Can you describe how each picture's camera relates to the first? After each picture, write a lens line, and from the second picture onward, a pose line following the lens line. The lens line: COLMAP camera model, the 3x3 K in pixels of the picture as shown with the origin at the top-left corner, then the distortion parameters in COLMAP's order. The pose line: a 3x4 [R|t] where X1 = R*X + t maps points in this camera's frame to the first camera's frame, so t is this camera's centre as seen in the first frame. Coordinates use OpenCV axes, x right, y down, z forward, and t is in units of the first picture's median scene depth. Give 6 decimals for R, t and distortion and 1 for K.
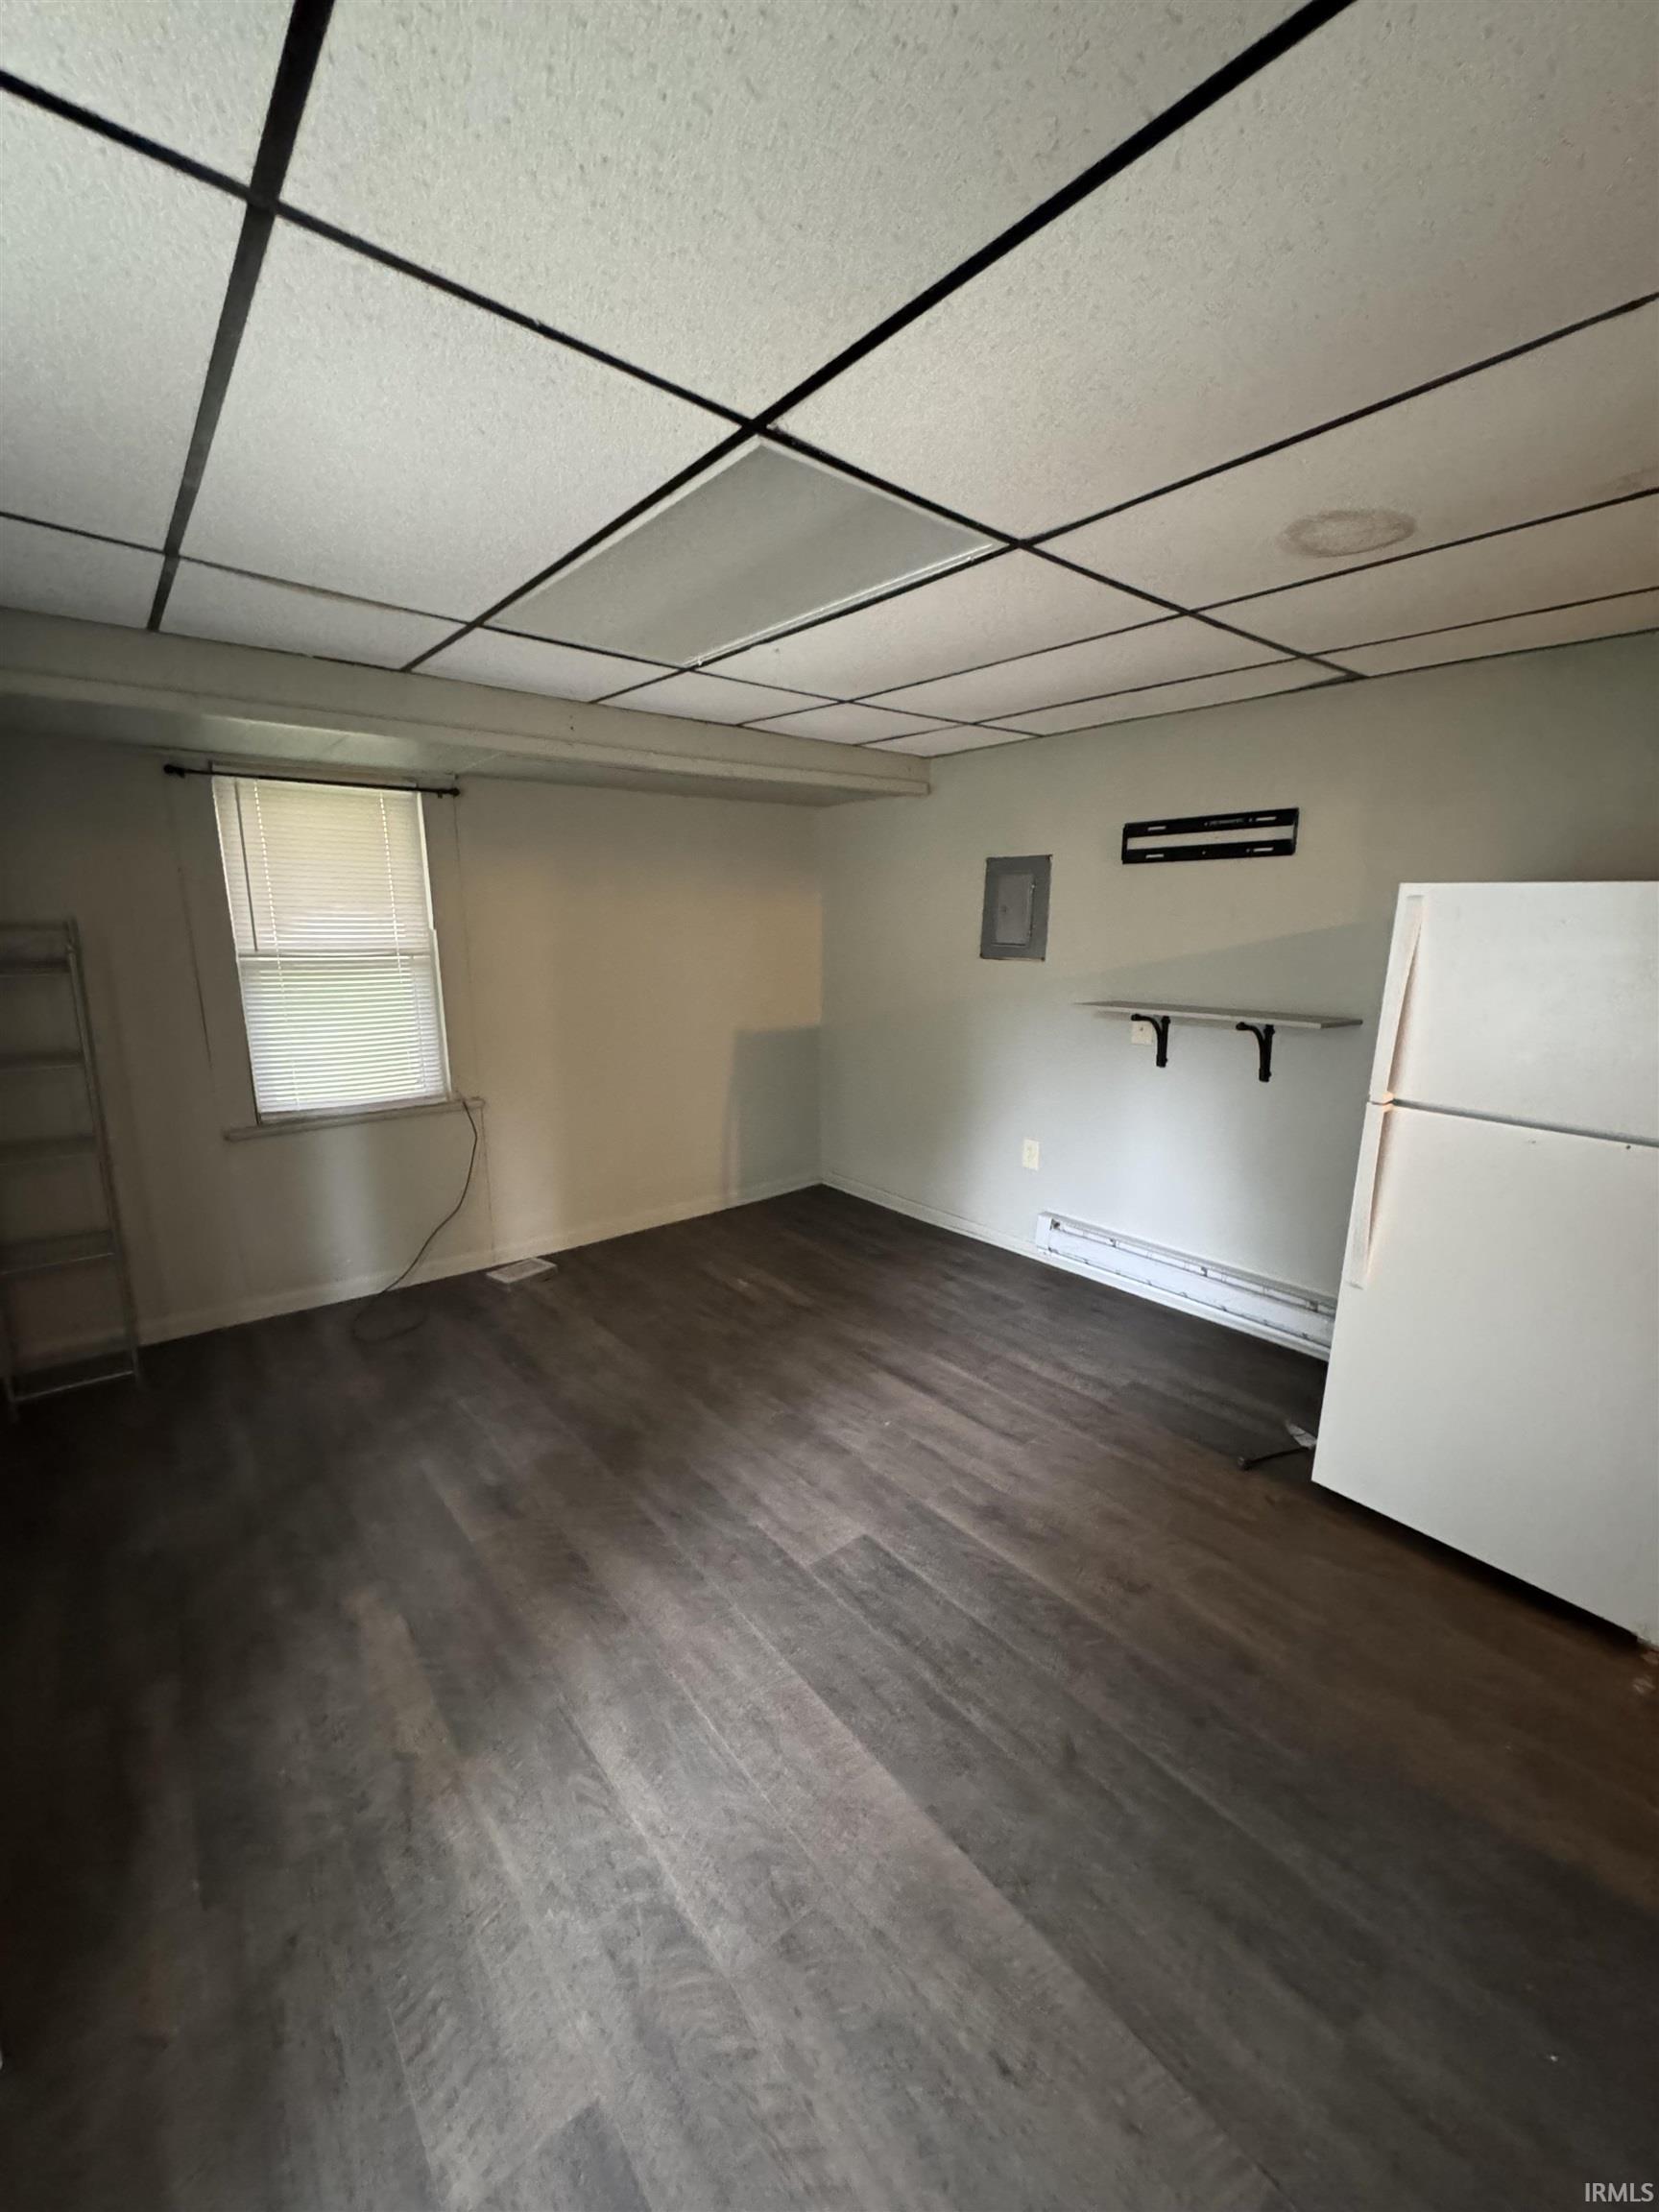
lens RADIAL K [[882.9, 0, 837.5], [0, 882.9, 1104.4], [0, 0, 1]] dist [-0.001257, -0.000053]
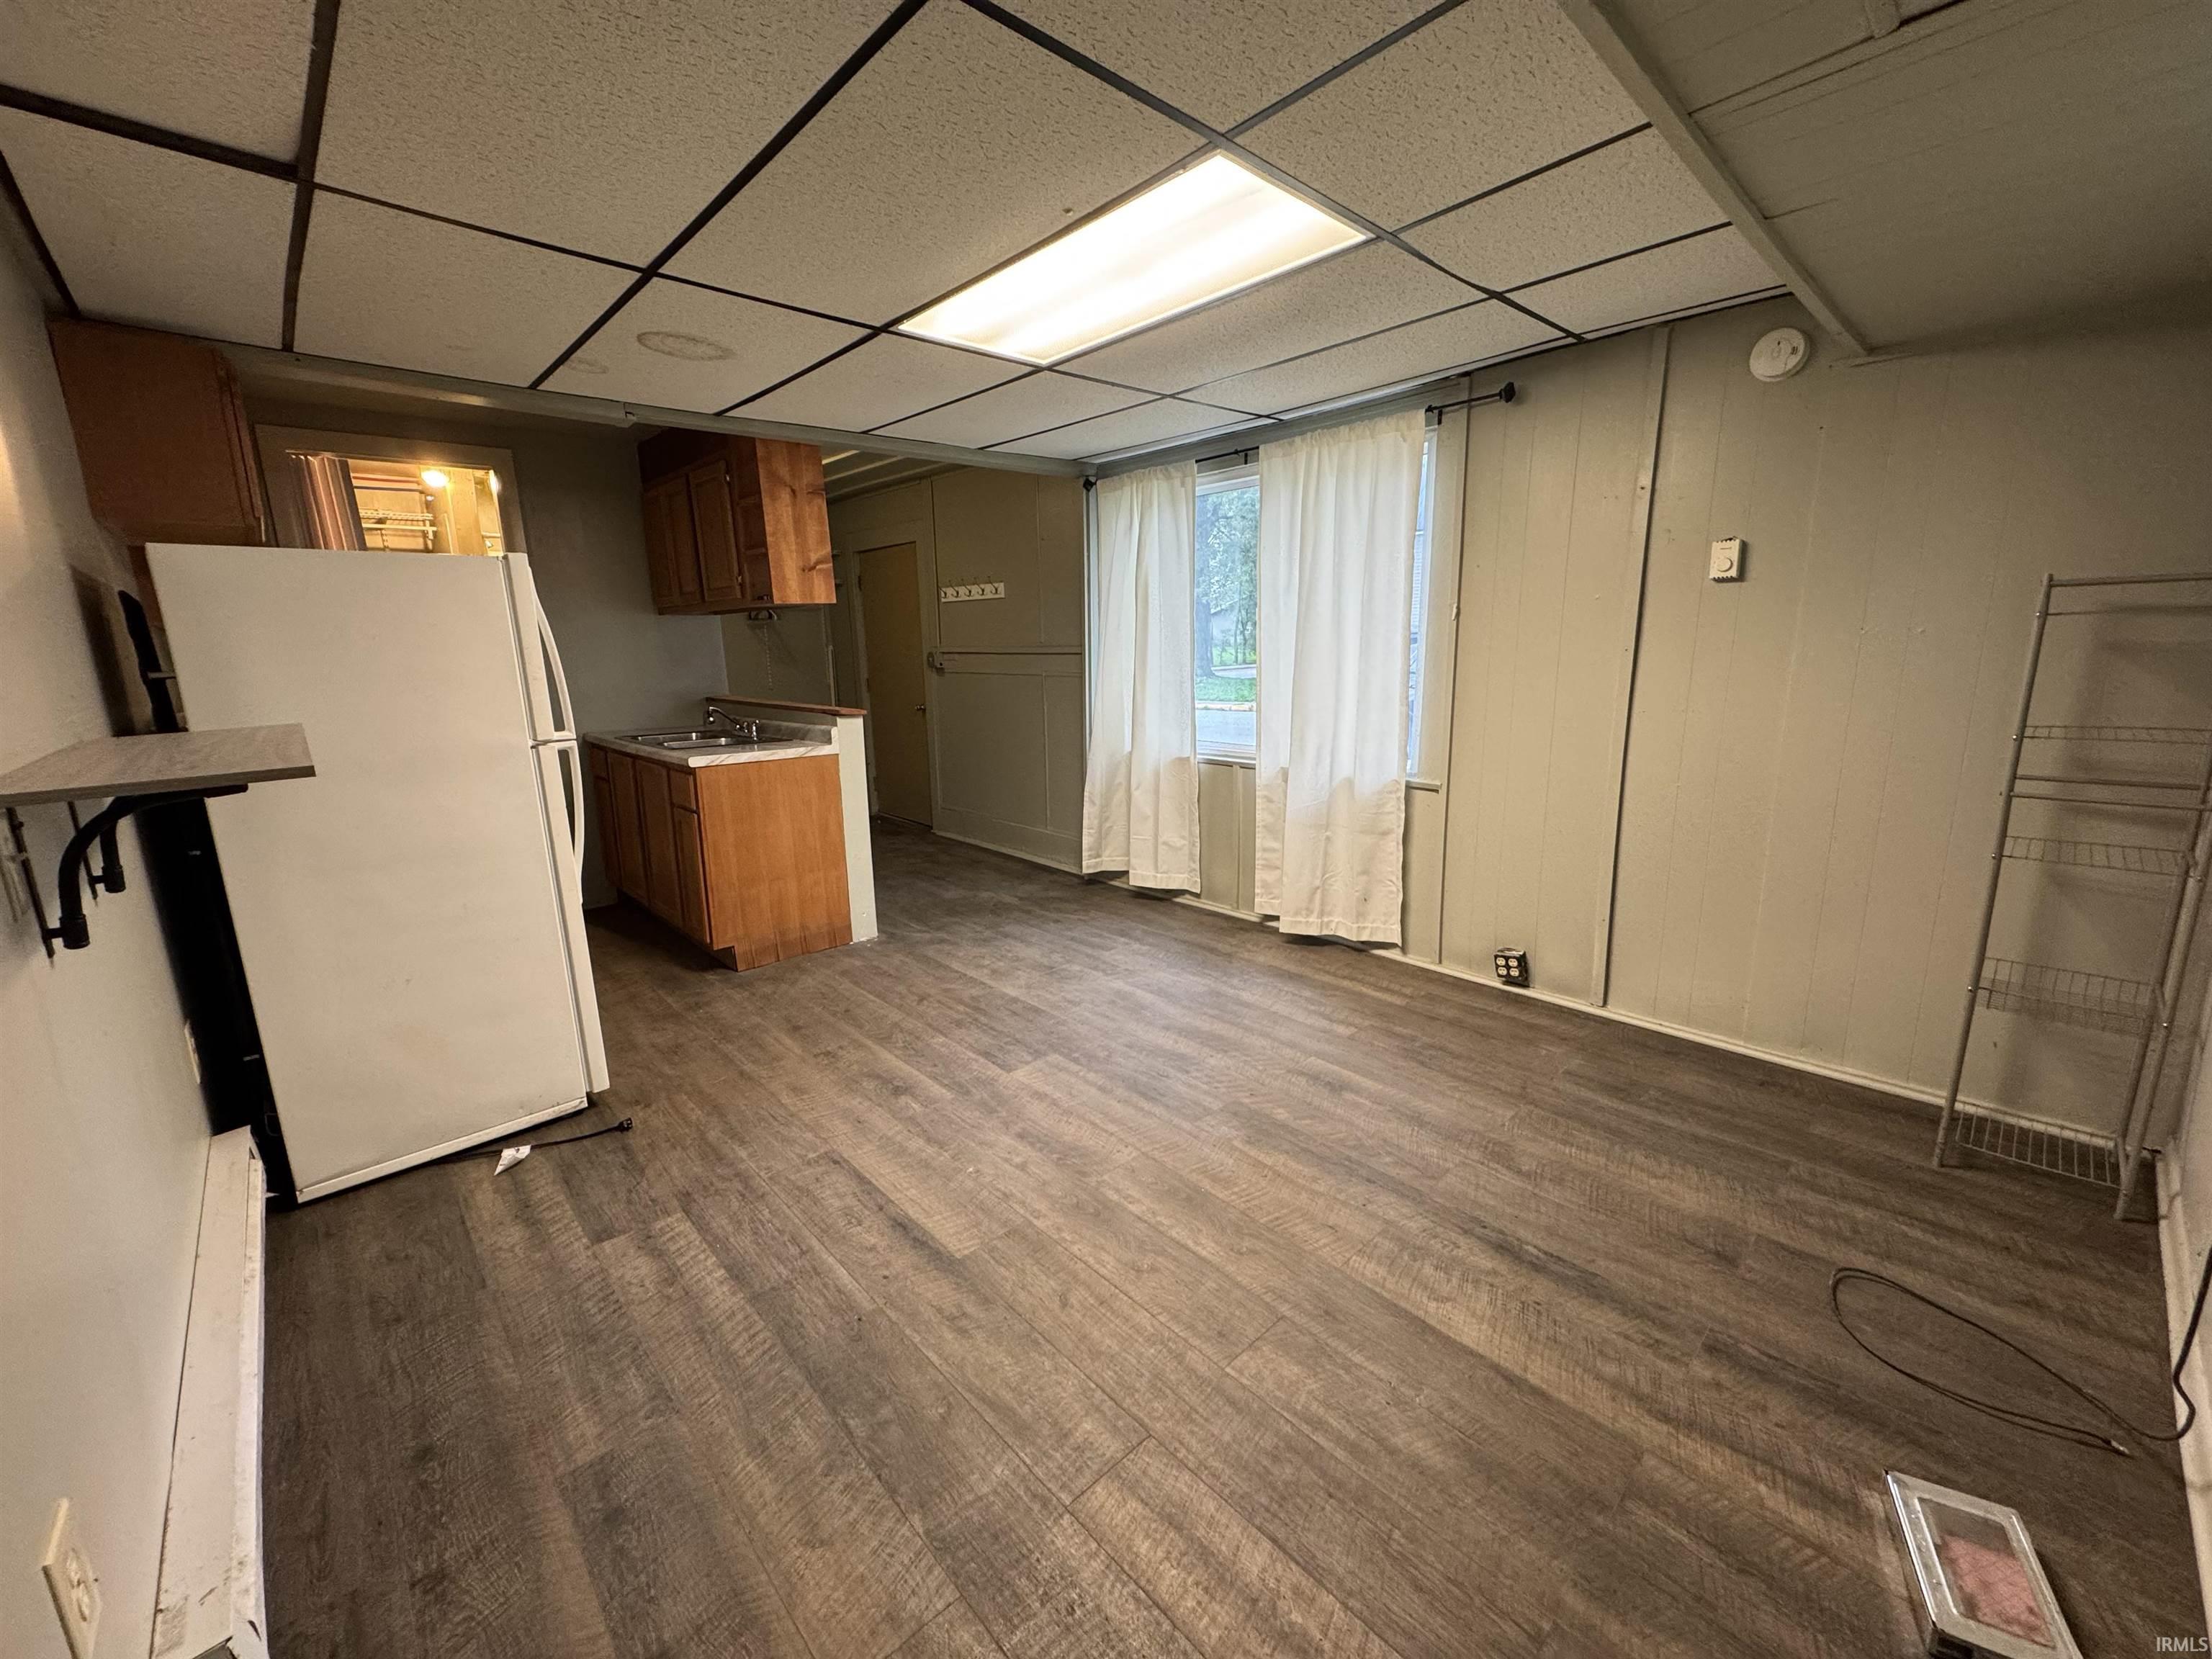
lens RADIAL K [[880.6, 0, 1106.0], [0, 880.6, 829.5], [0, 0, 1]] dist [-0.001702, -0.000022]
pose [[-0.997444, 0.033634, -0.063039, -0.041864], [0.005048, 0.913247, 0.407376, -0.368715], [0.071272, 0.406016, -0.911082, 2.155150]]
